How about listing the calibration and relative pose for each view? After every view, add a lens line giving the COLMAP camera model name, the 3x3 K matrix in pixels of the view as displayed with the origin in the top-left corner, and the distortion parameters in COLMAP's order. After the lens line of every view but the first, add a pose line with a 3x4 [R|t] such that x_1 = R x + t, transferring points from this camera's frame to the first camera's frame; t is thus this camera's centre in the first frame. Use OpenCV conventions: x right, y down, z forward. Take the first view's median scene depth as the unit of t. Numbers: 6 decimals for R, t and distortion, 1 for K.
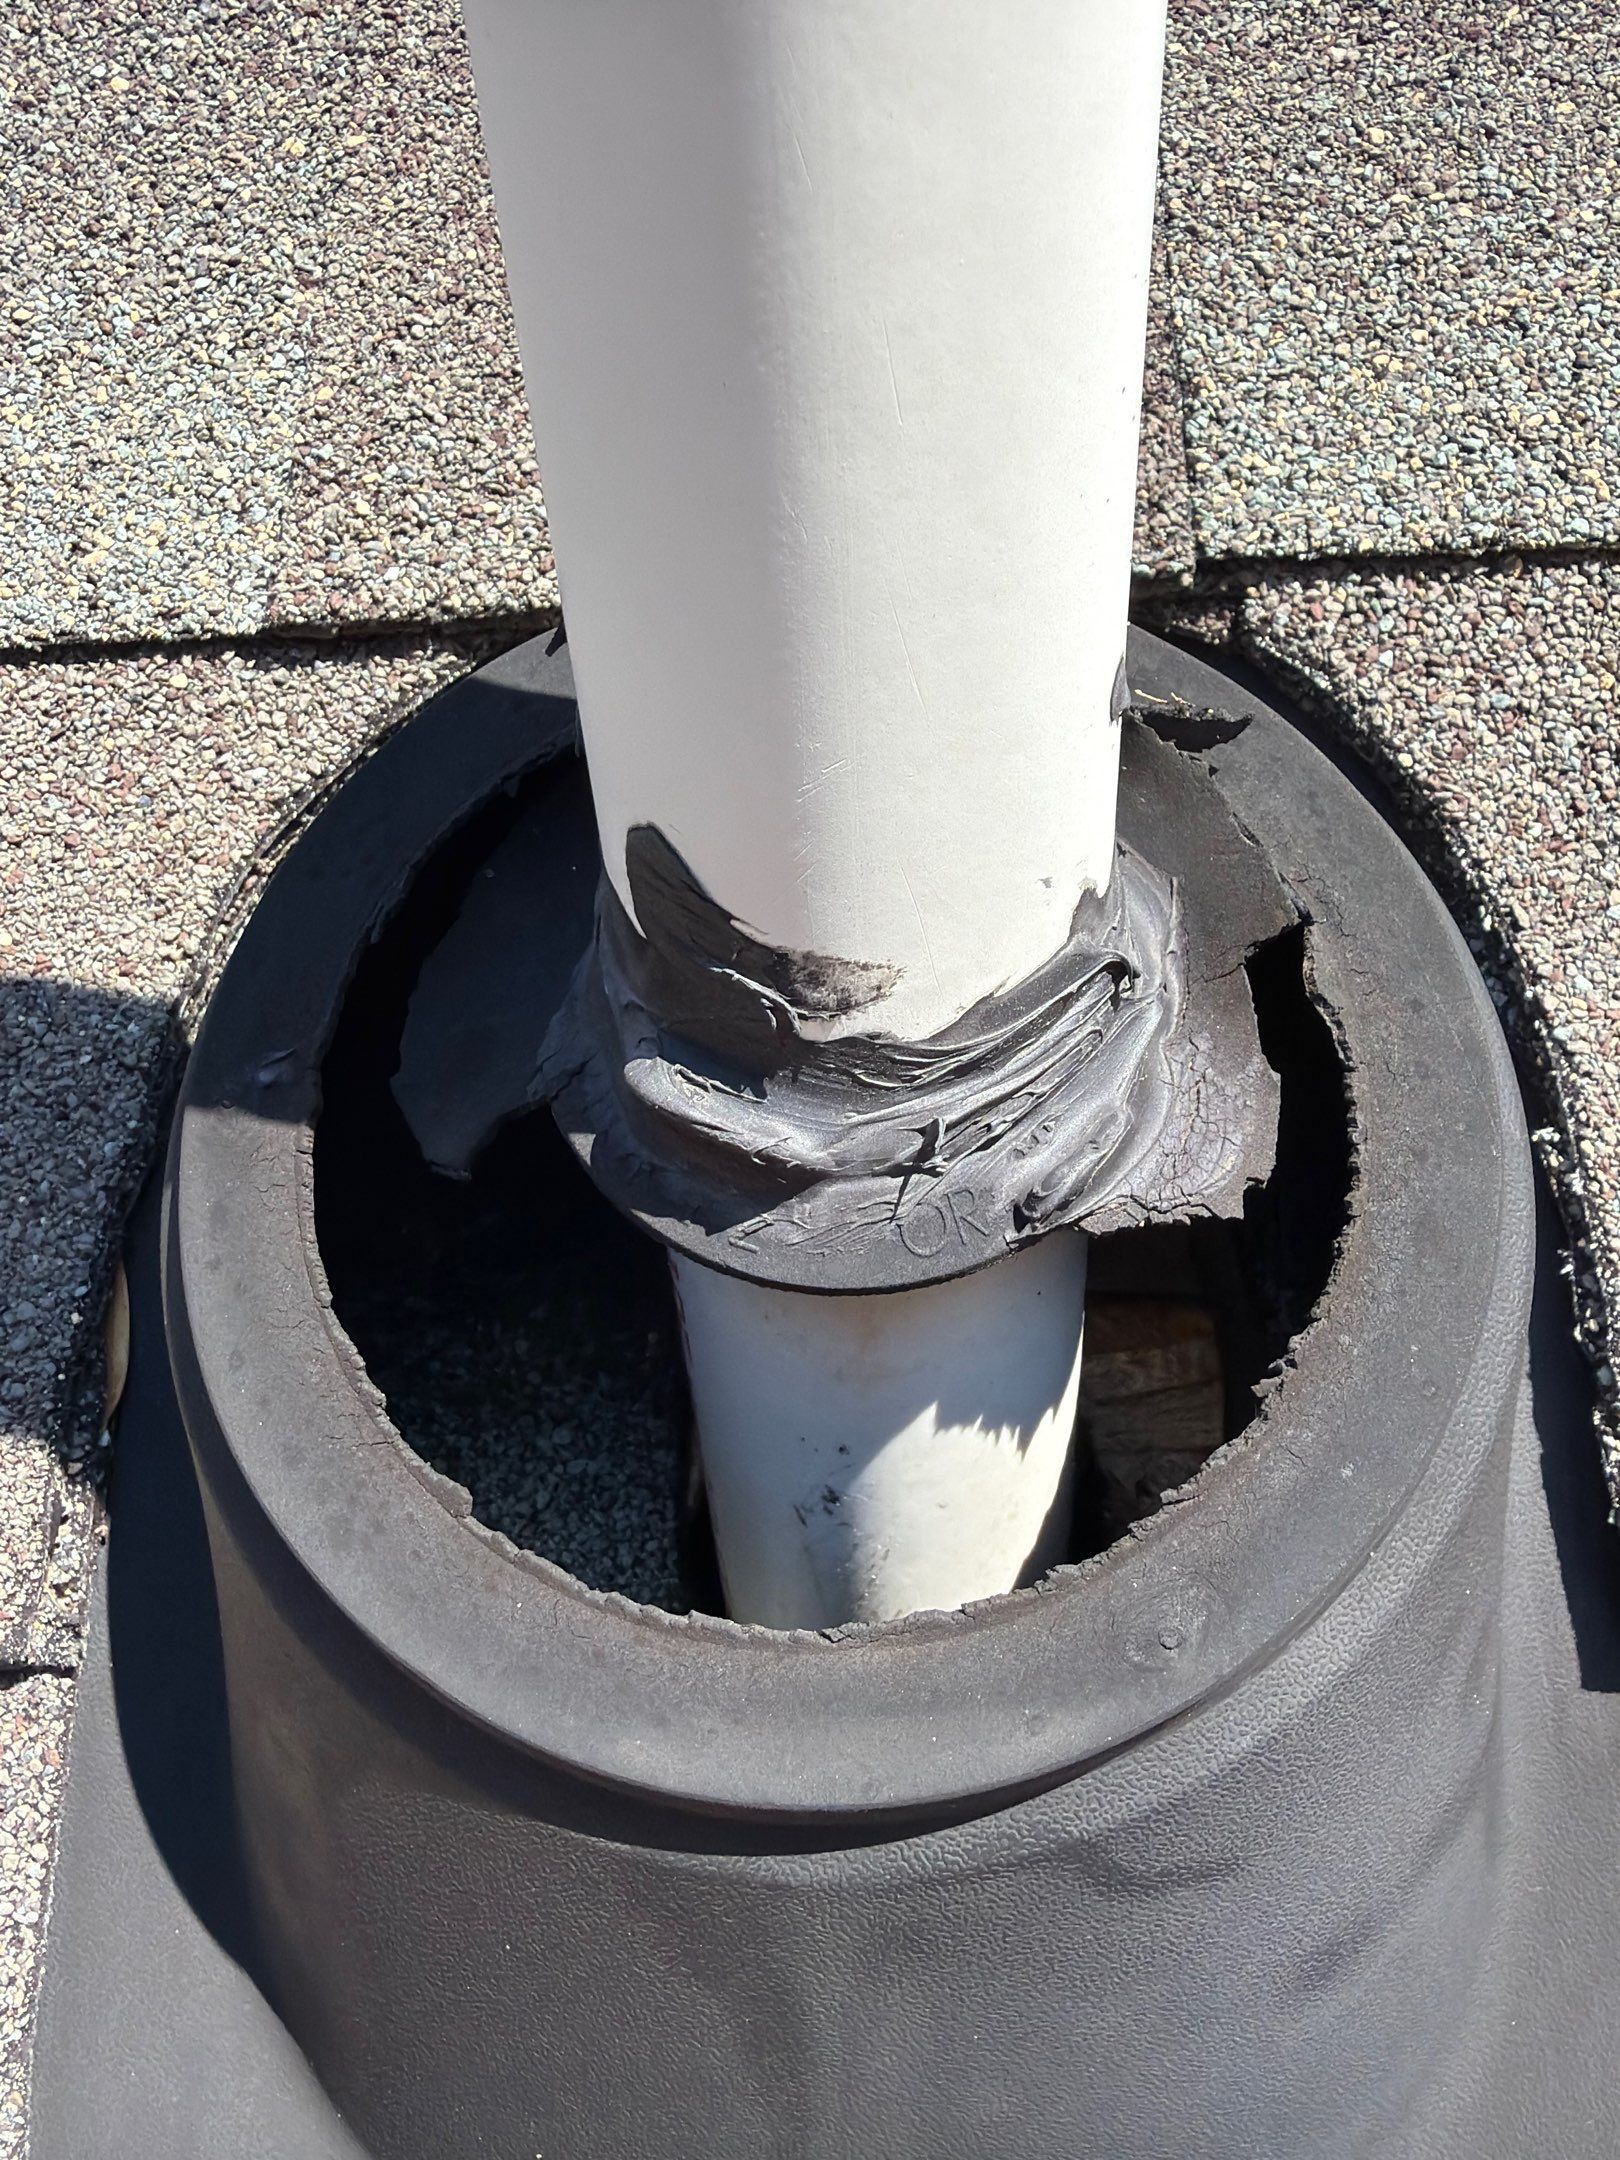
lens RADIAL K [[1499.5, 0, 810.6], [0, 1499.5, 1054.7], [0, 0, 1]] dist [0.034744, 0.002922]
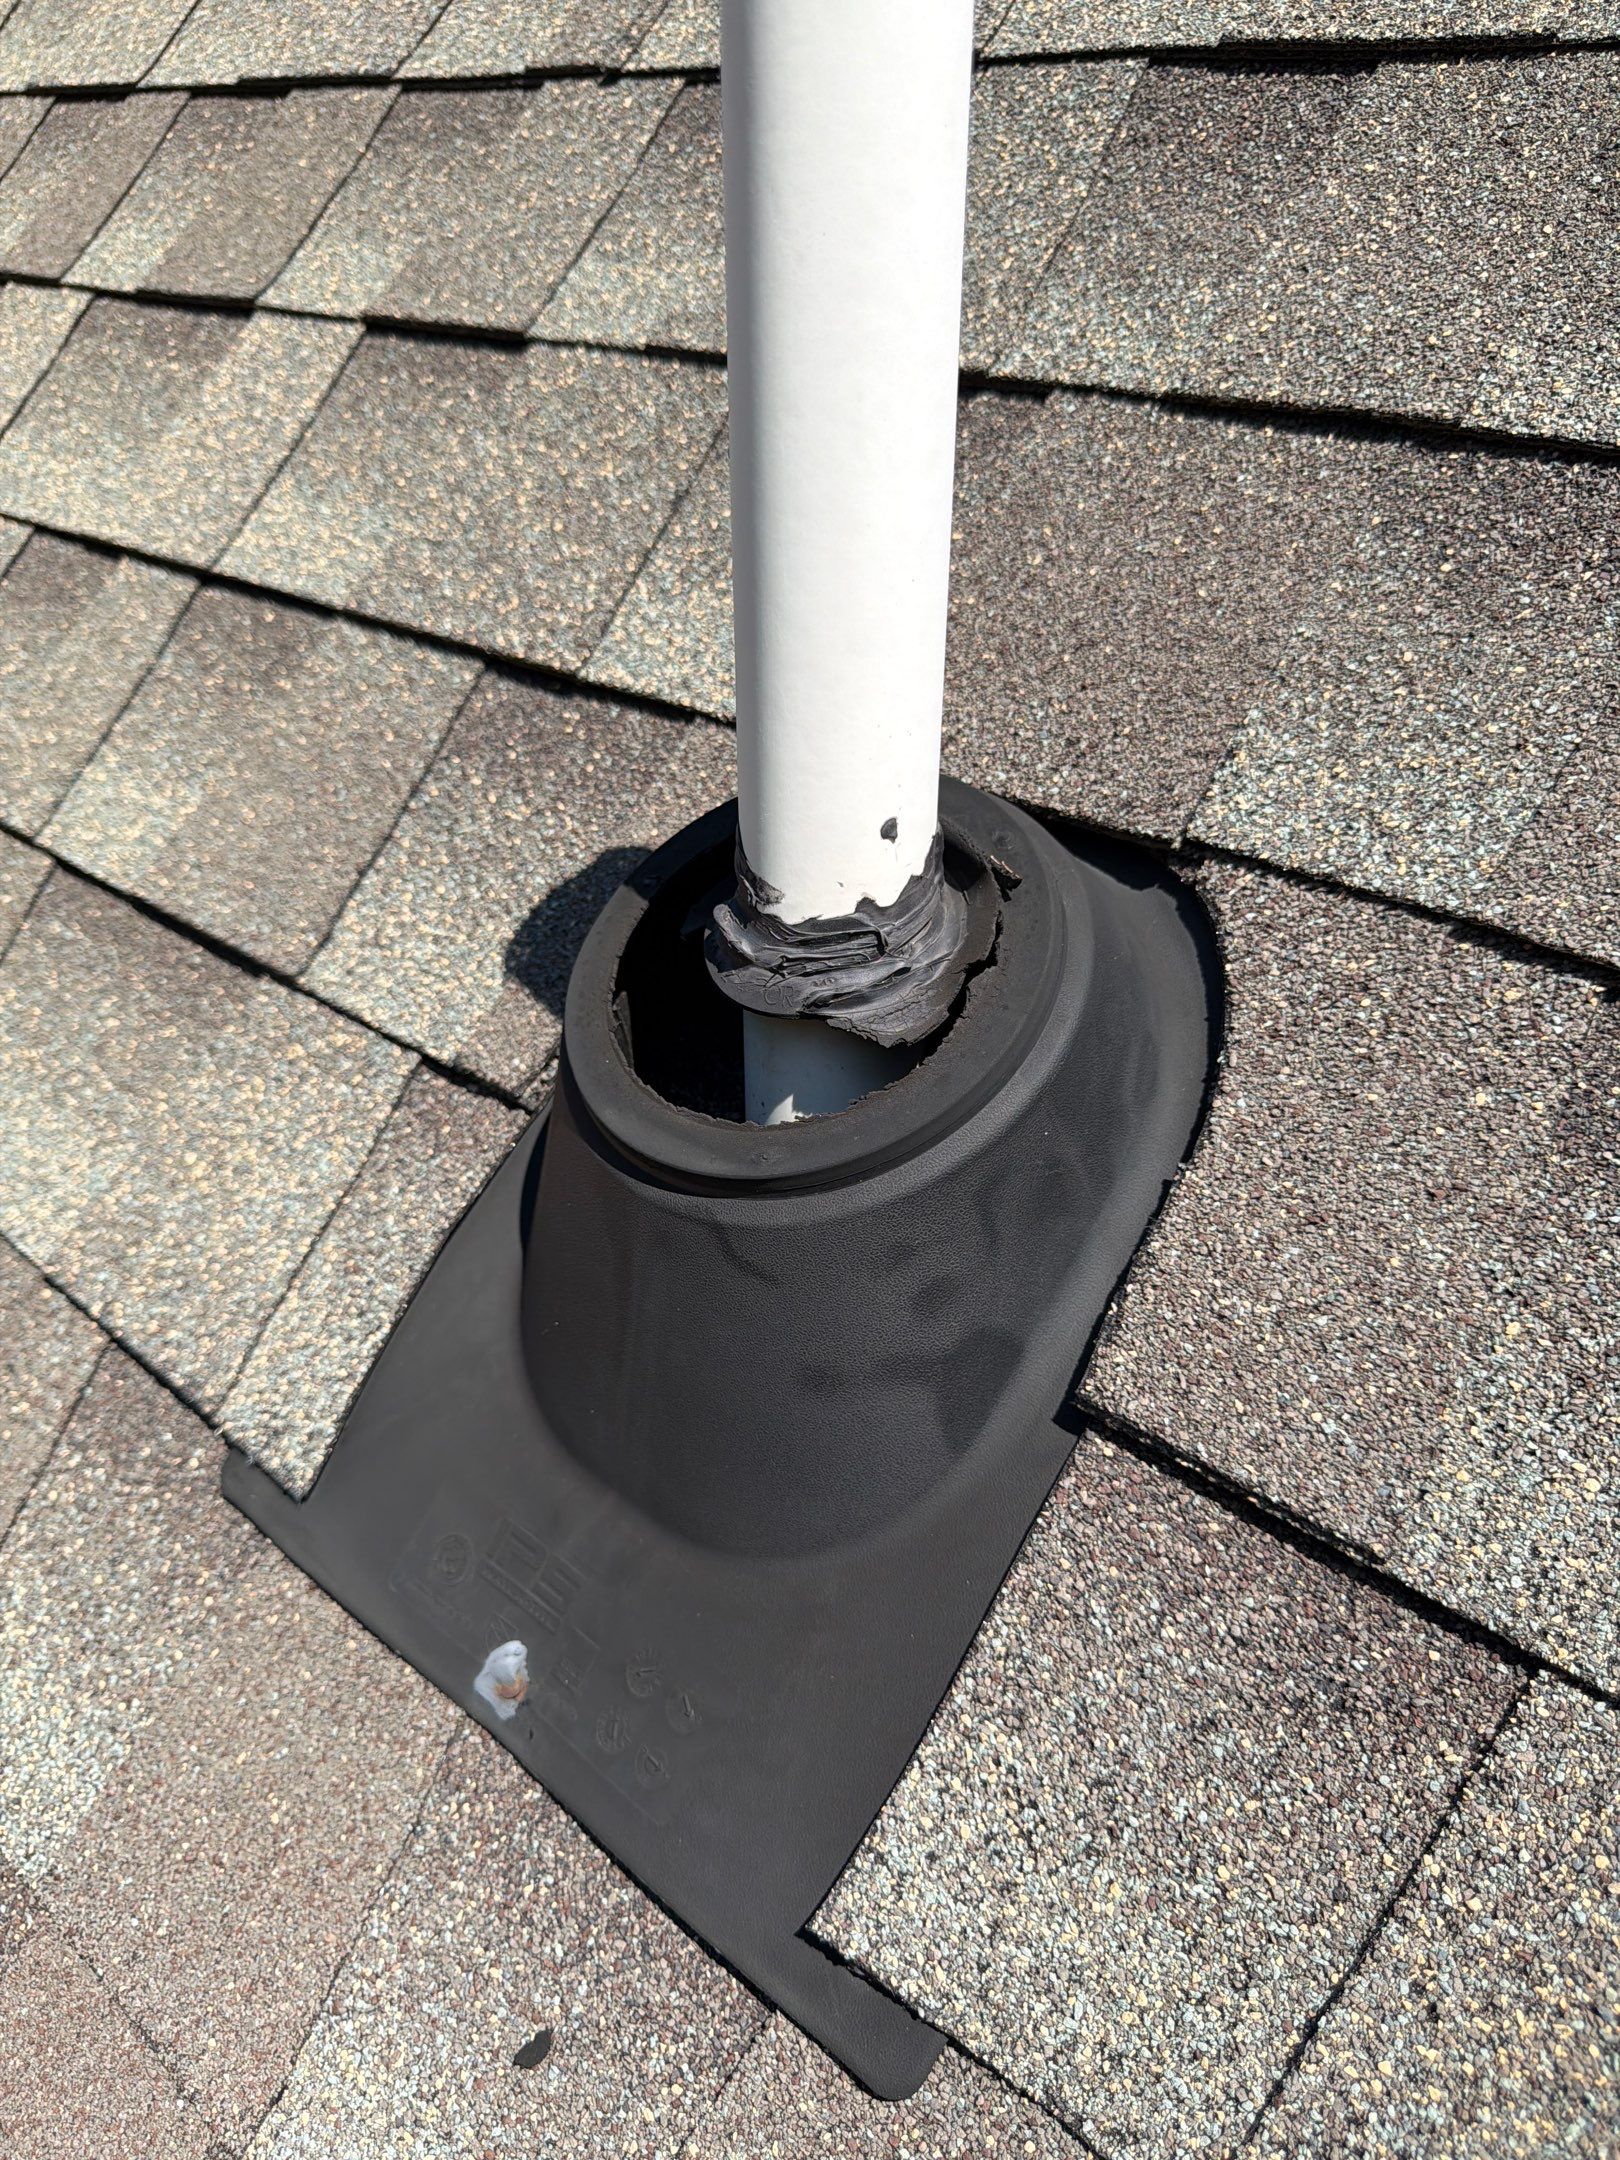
lens RADIAL K [[1652.8, 0, 811.3], [0, 1652.8, 1080.0], [0, 0, 1]] dist [0.007889, 0.003907]
pose [[0.755910, 0.368064, -0.541413, 1.156633], [-0.426929, 0.904095, 0.018551, 0.109075], [0.496317, 0.217122, 0.840552, -0.920497]]
